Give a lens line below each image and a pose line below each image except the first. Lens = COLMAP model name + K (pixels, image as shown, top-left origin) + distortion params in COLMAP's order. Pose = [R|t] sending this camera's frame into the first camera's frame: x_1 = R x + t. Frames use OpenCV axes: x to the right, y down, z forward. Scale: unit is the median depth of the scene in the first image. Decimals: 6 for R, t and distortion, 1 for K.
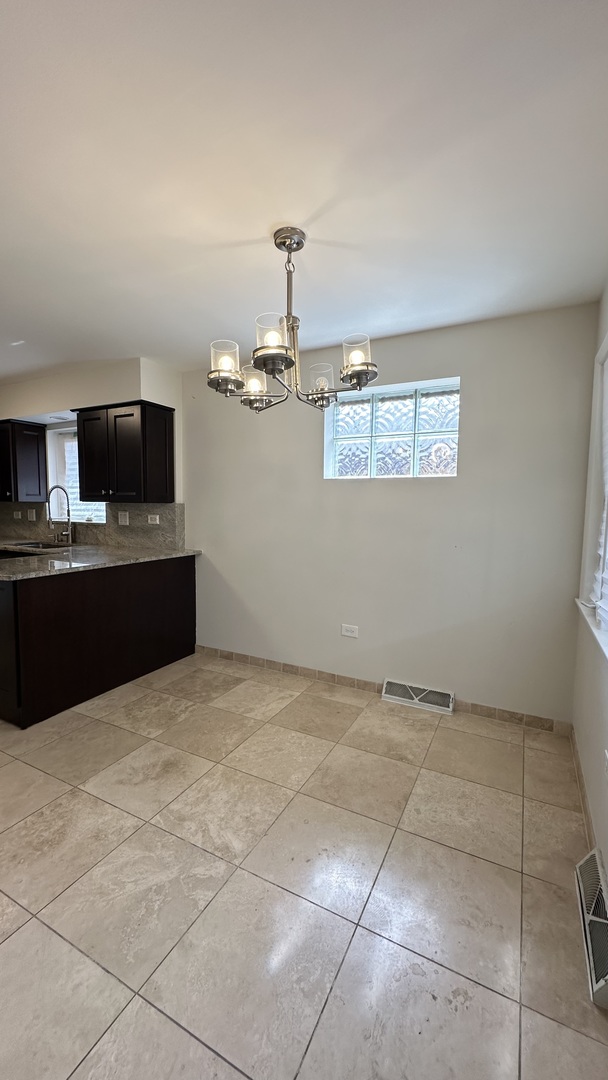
lens RADIAL K [[428.2, 0, 302.3], [0, 428.2, 536.2], [0, 0, 1]] dist [-0.000452, -0.000036]
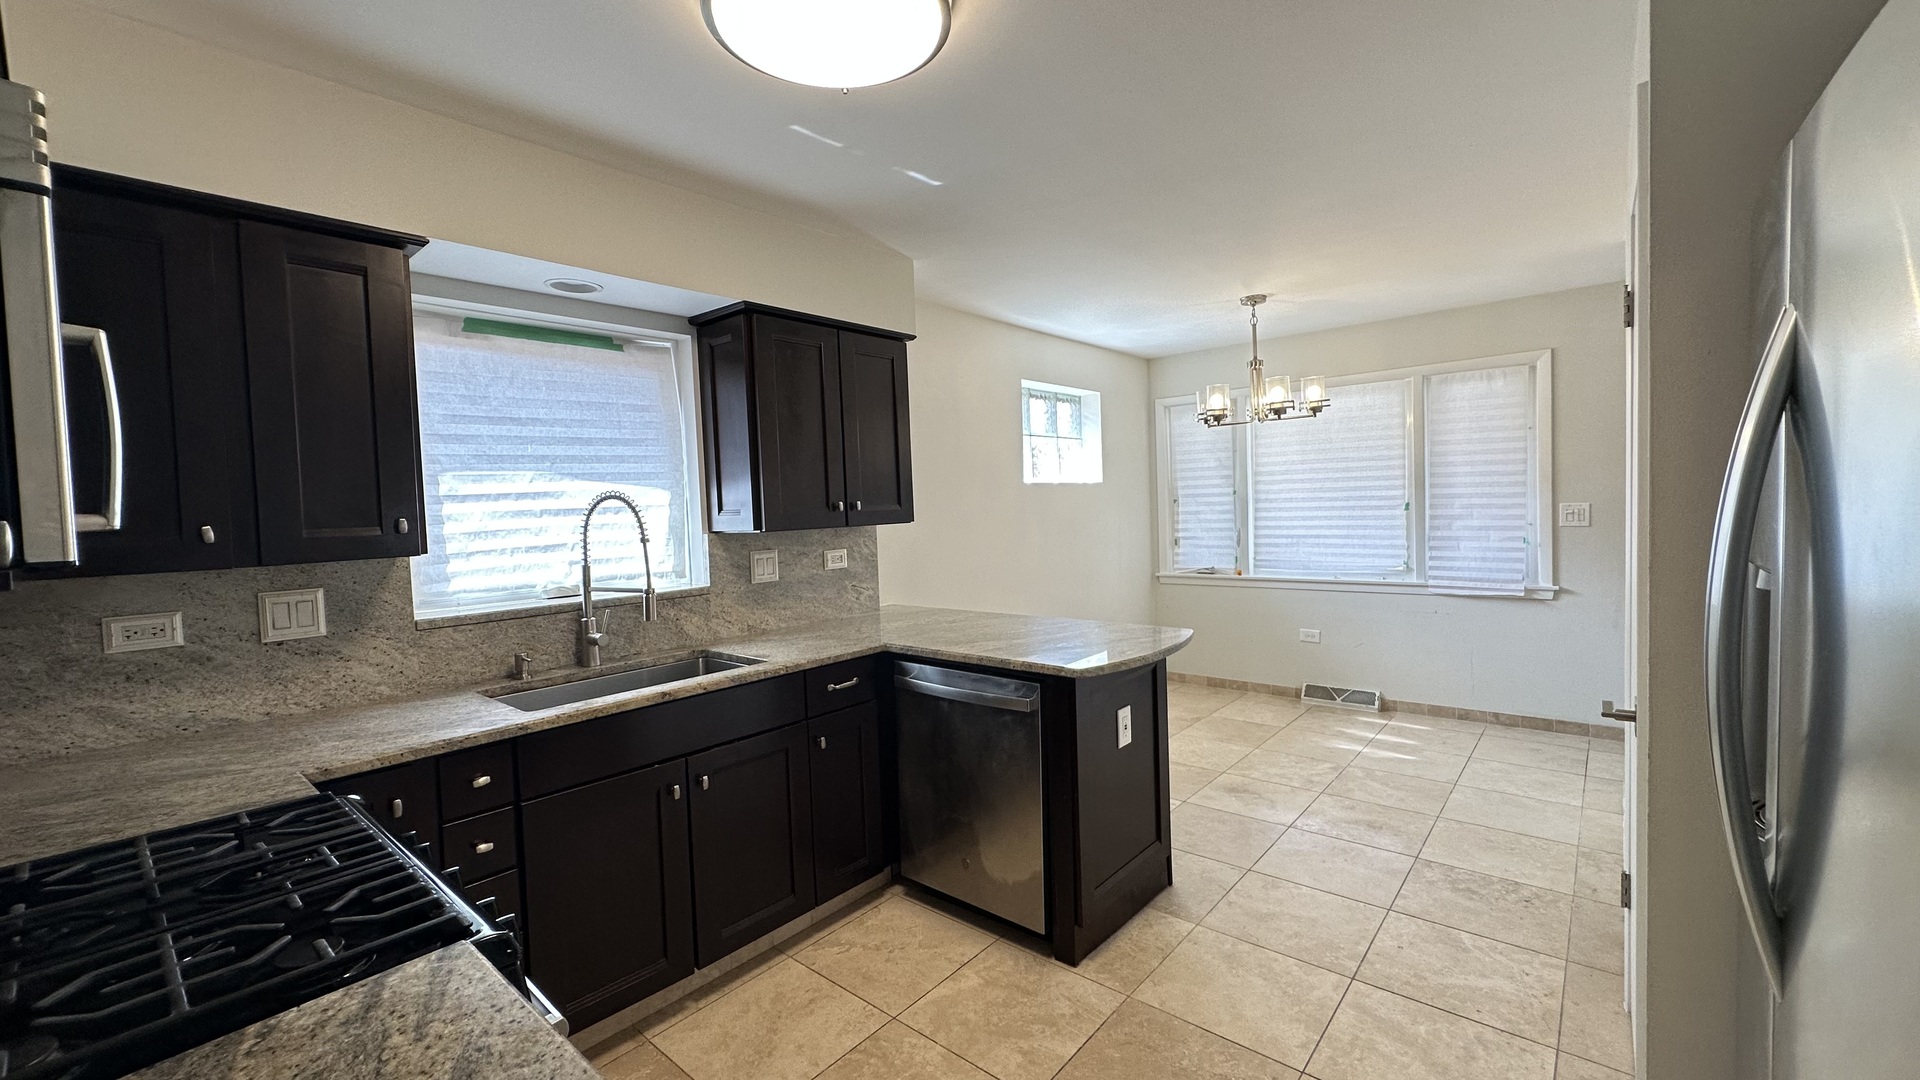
lens RADIAL K [[761.3, 0, 961.4], [0, 761.3, 534.0], [0, 0, 1]] dist [-0.000452, -0.000036]
pose [[0.225634, -0.058757, 0.972439, -1.183541], [0.111091, 0.993220, 0.034236, -0.083709], [-0.967857, 0.100305, 0.230632, 0.664402]]
